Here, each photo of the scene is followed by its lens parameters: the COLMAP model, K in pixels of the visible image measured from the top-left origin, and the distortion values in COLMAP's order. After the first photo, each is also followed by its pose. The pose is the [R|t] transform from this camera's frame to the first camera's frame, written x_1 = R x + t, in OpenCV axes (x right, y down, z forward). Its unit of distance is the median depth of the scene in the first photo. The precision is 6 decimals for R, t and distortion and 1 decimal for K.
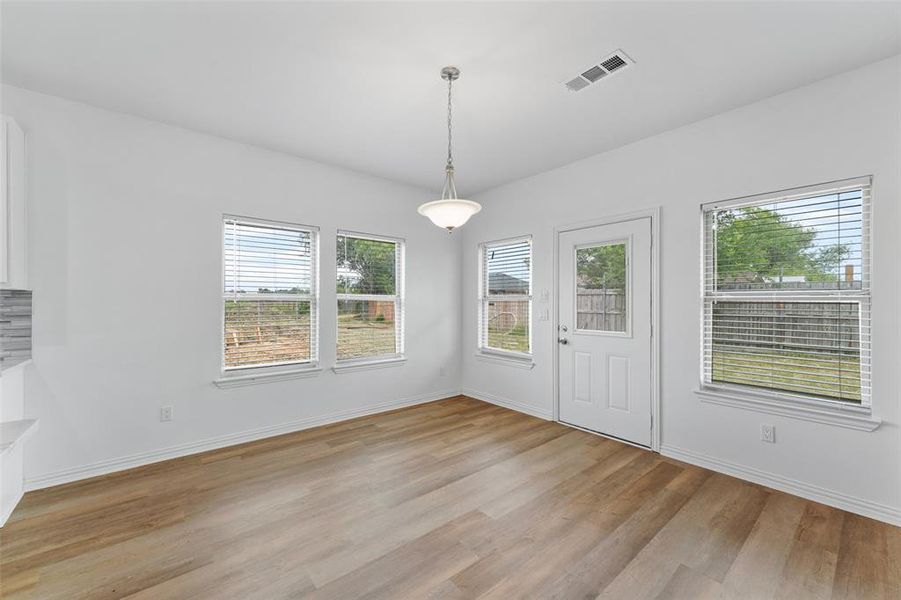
lens RADIAL K [[355.4, 0, 444.2], [0, 355.4, 302.7], [0, 0, 1]] dist [0.003697, -0.001373]
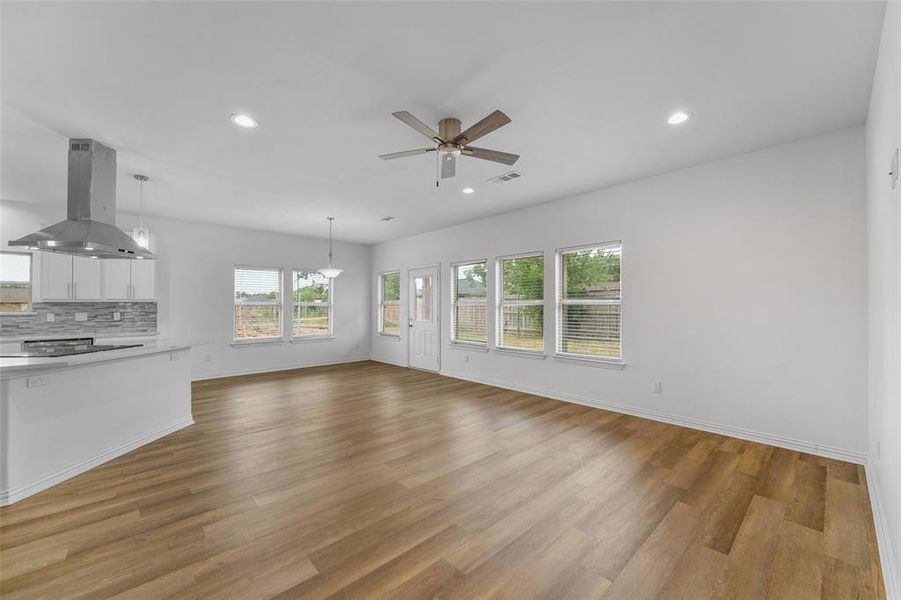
lens RADIAL K [[355.4, 0, 448.8], [0, 355.4, 298.2], [0, 0, 1]] dist [0.003697, -0.001373]
pose [[0.998230, -0.004041, 0.059336, 0.672906], [0.005347, 0.999747, -0.021861, 0.001547], [-0.059233, 0.022140, 0.997999, -1.528740]]
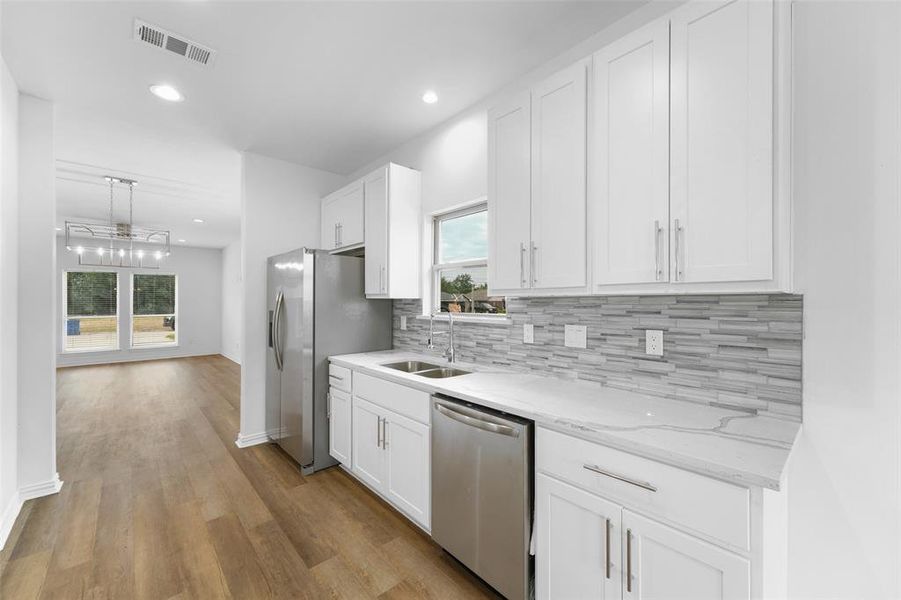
lens RADIAL K [[355.4, 0, 444.8], [0, 355.4, 301.8], [0, 0, 1]] dist [0.003697, -0.001373]
pose [[0.042907, 0.001456, -0.999078, -0.657930], [0.000034, 0.999999, 0.001459, -0.022680], [0.999079, -0.000097, 0.042907, 0.451357]]
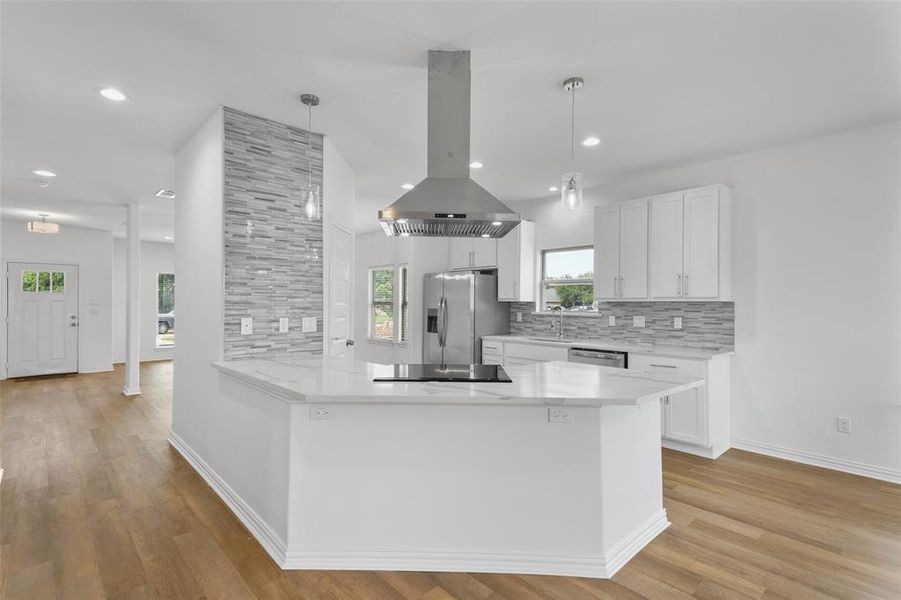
lens RADIAL K [[433.1, 0, 442.1], [0, 433.1, 299.8], [0, 0, 1]] dist [0.041952, -0.000724]
pose [[0.052111, -0.005970, -0.998623, 0.479315], [-0.006812, 0.999957, -0.006333, -0.023128], [0.998618, 0.007133, 0.052068, -0.211832]]
